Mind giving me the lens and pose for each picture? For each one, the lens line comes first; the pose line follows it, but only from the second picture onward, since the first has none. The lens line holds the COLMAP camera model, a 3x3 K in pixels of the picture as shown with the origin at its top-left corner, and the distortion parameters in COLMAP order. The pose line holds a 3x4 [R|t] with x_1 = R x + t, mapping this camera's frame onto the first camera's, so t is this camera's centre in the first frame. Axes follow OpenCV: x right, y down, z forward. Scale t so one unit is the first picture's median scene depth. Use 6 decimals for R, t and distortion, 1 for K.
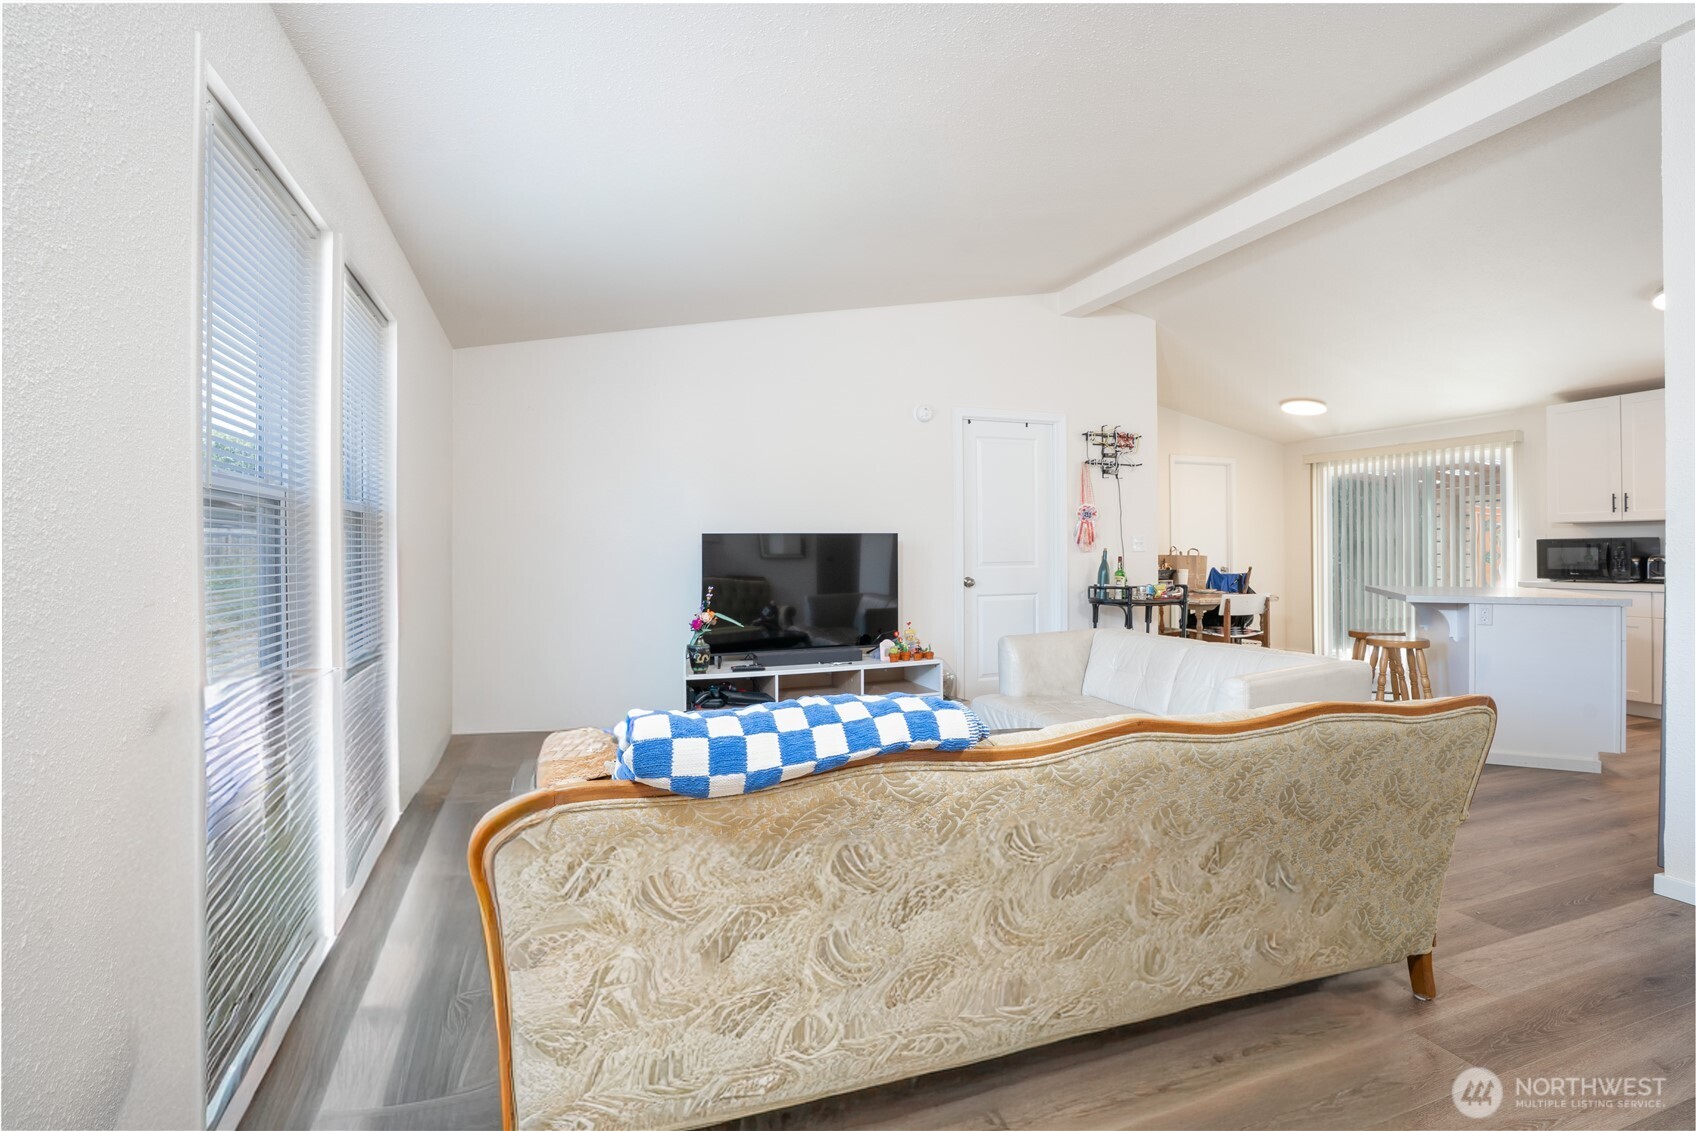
lens RADIAL K [[797.3, 0, 838.4], [0, 797.3, 548.3], [0, 0, 1]] dist [-0.072481, 0.032601]
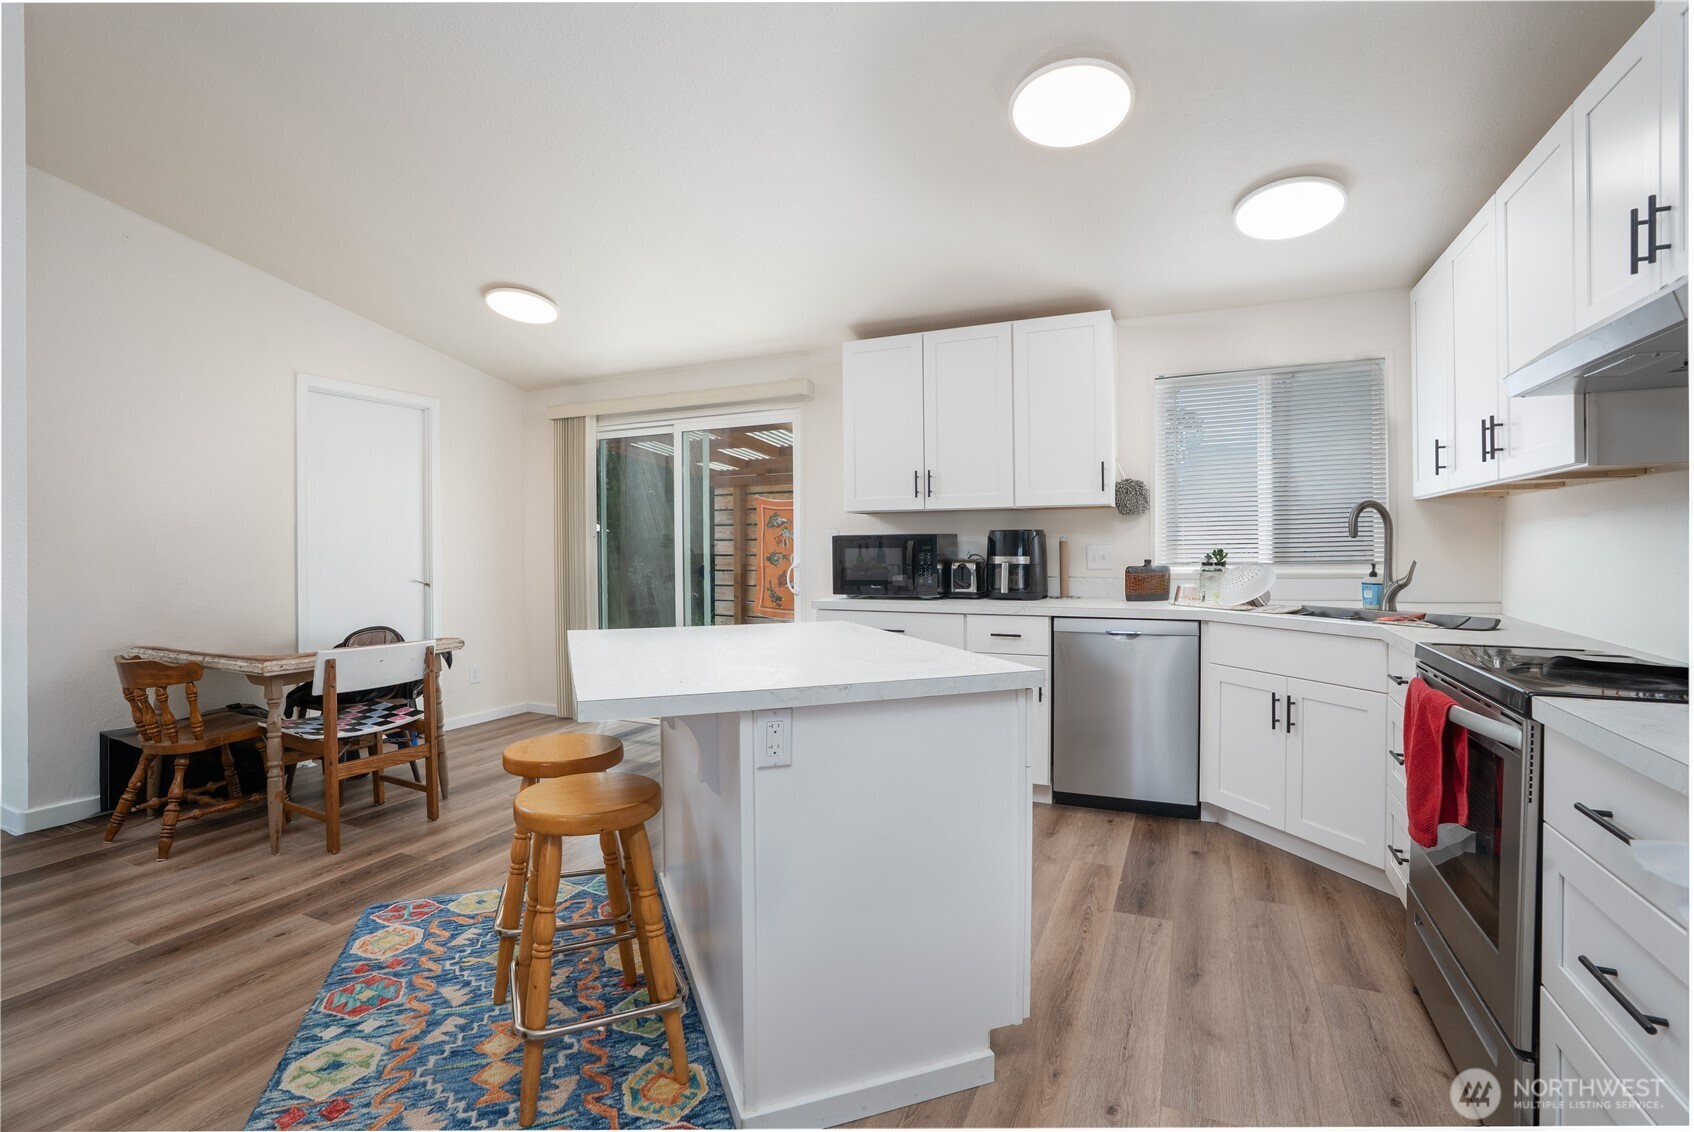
lens RADIAL K [[796.3, 0, 837.4], [0, 796.3, 548.8], [0, 0, 1]] dist [-0.072481, 0.032601]
pose [[0.709419, -0.002264, 0.704783, 0.401074], [0.000792, 0.999997, 0.002414, -0.001459], [-0.704786, -0.001154, 0.709419, 0.479364]]
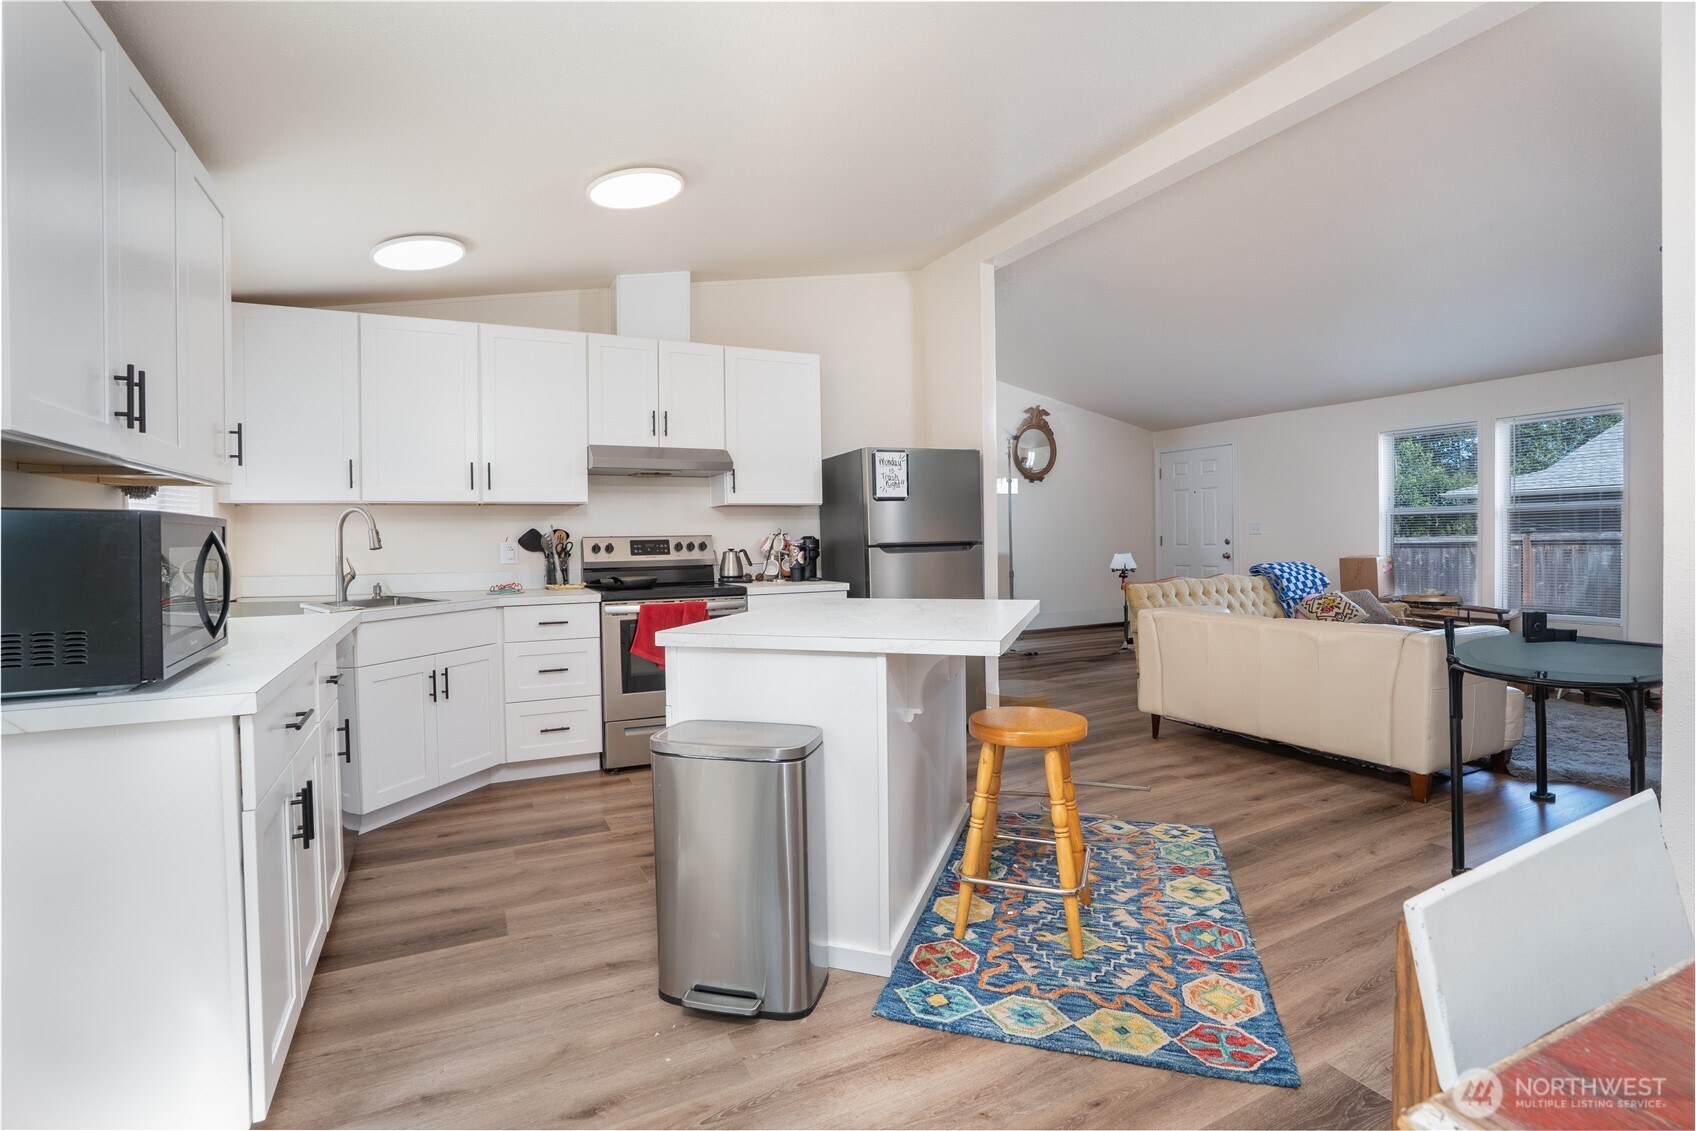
lens RADIAL K [[797.3, 0, 838.4], [0, 797.3, 548.3], [0, 0, 1]] dist [-0.072481, 0.032601]
pose [[-0.993147, 0.021498, -0.114874, 0.702621], [0.020351, 0.999731, 0.011143, 0.001664], [0.115082, 0.008728, -0.993318, 1.205173]]
